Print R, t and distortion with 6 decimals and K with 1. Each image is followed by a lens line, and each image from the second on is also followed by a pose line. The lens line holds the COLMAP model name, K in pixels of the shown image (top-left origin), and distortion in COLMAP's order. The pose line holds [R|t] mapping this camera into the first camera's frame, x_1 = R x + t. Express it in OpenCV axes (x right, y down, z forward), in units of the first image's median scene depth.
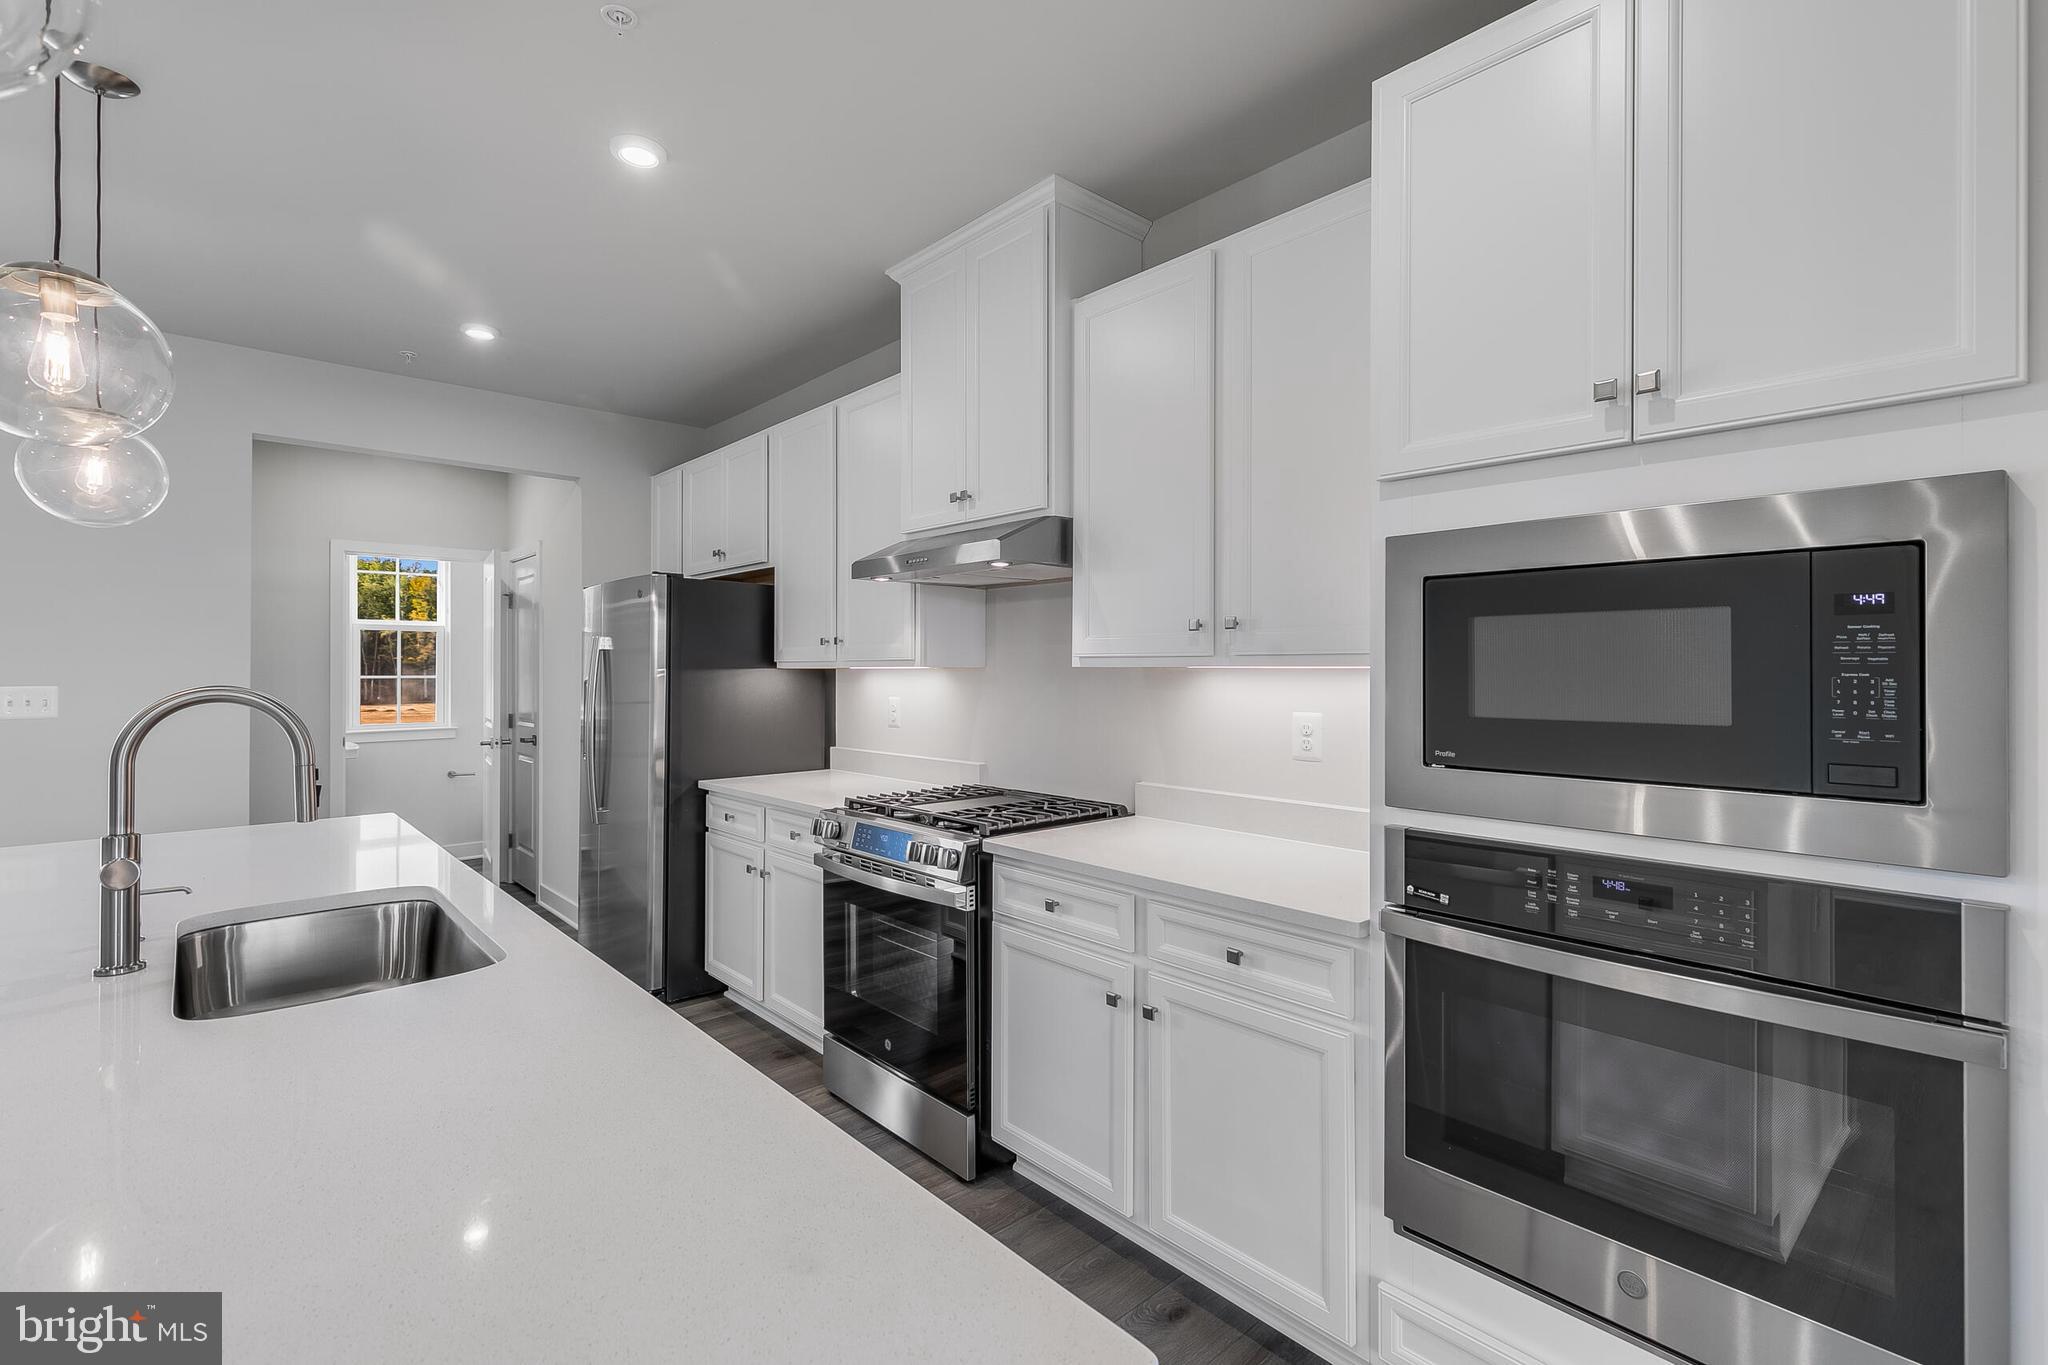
lens RADIAL K [[927.7, 0, 1020.4], [0, 927.7, 671.6], [0, 0, 1]] dist [0.000730, 0.000239]
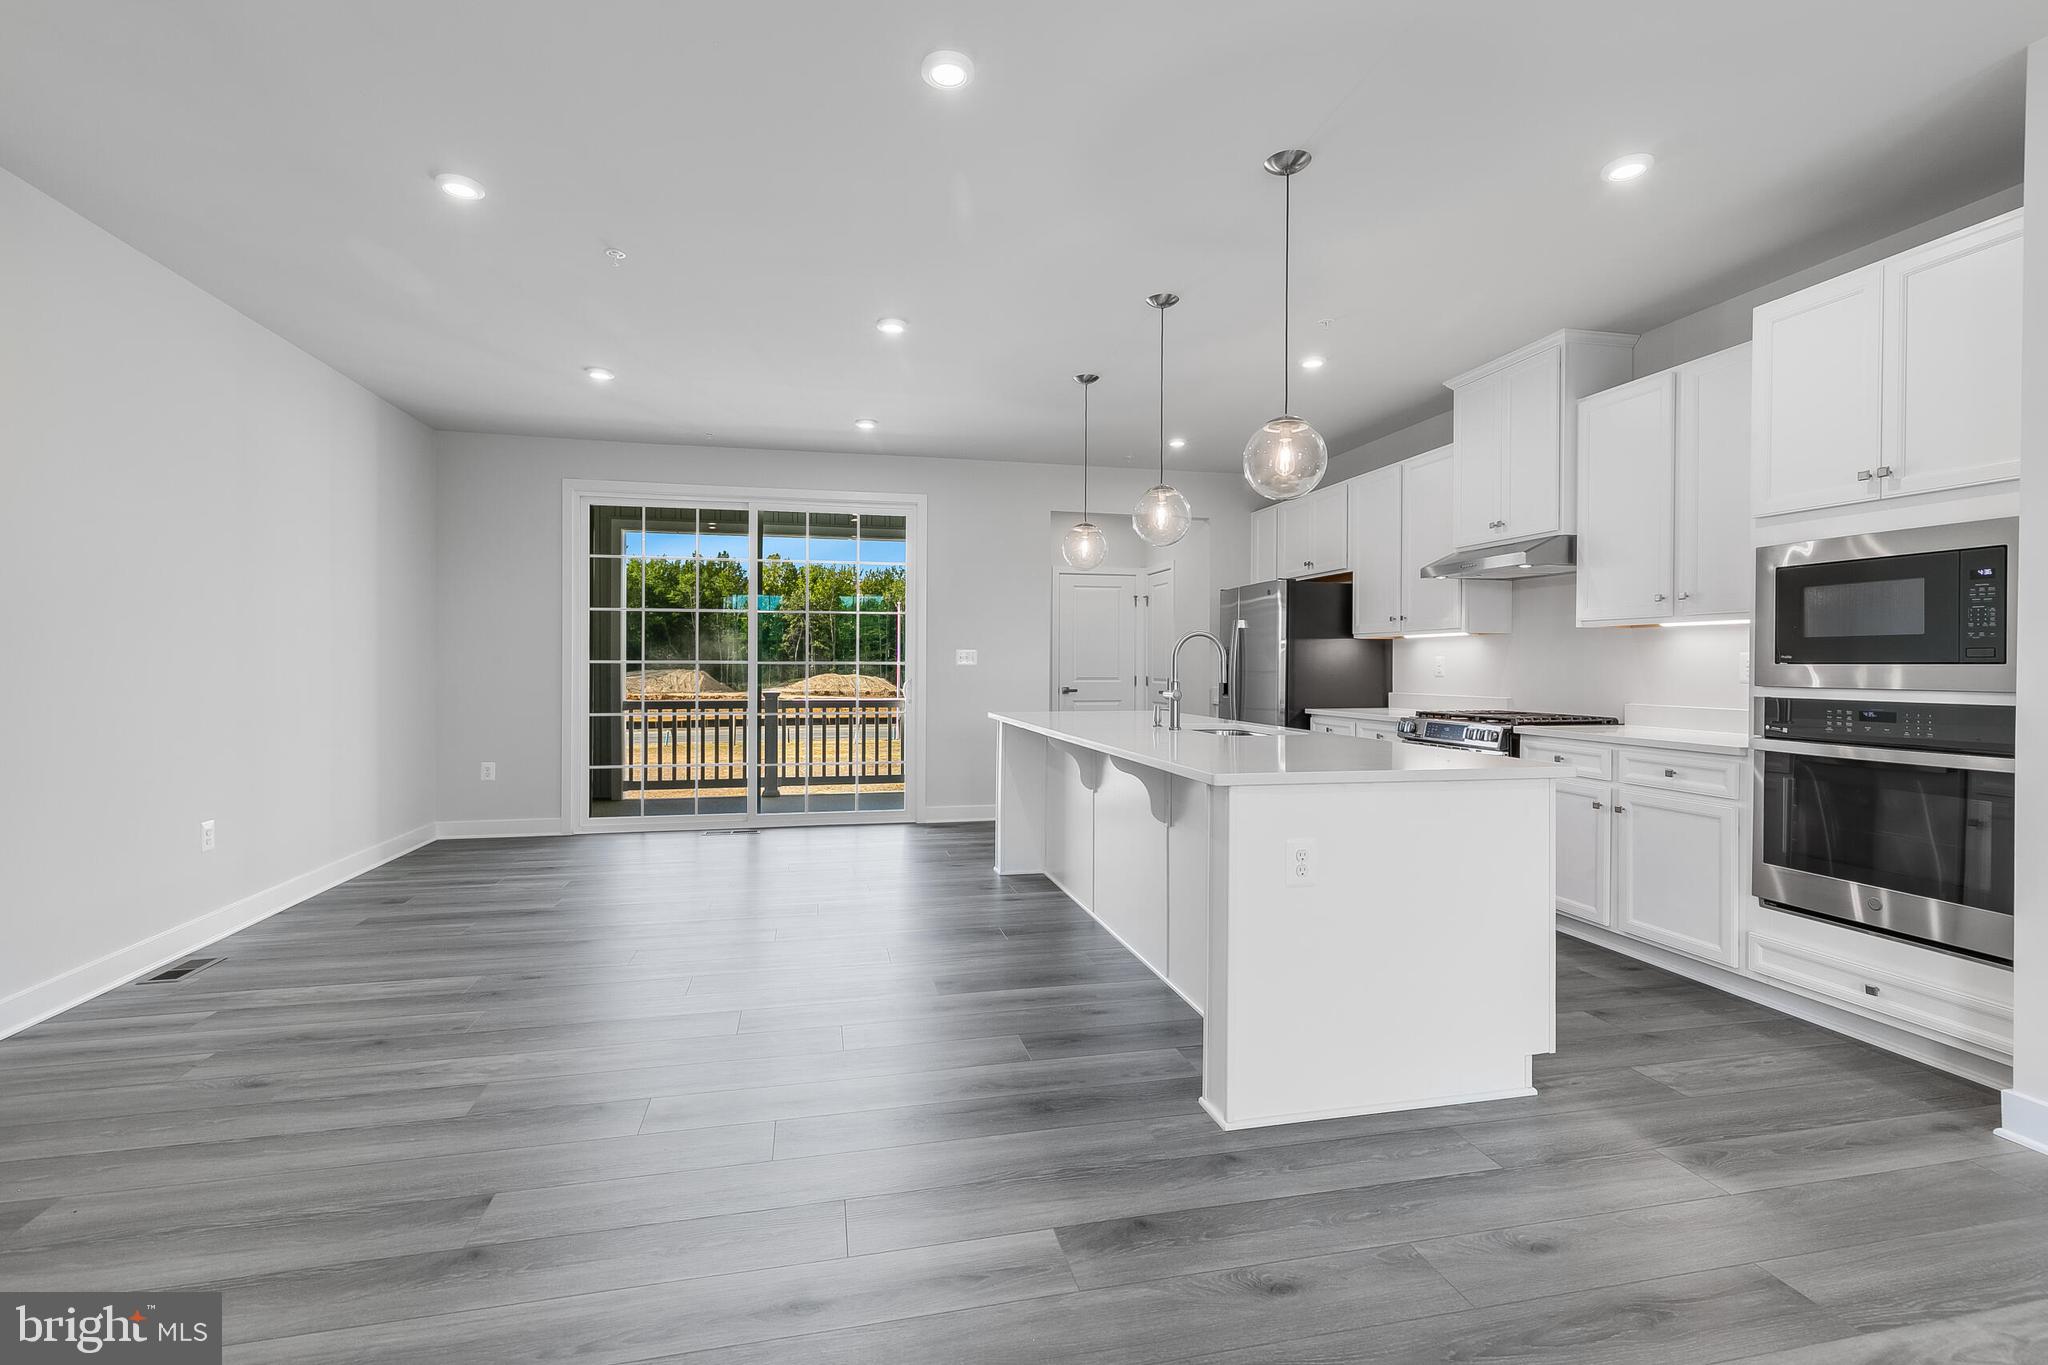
lens RADIAL K [[927.7, 0, 1020.4], [0, 927.7, 671.6], [0, 0, 1]] dist [0.000730, 0.000239]
pose [[0.874204, 0.005346, -0.485530, -0.005218], [-0.003123, 0.999981, 0.005387, 0.073852], [0.485549, -0.003194, 0.874204, -0.979264]]
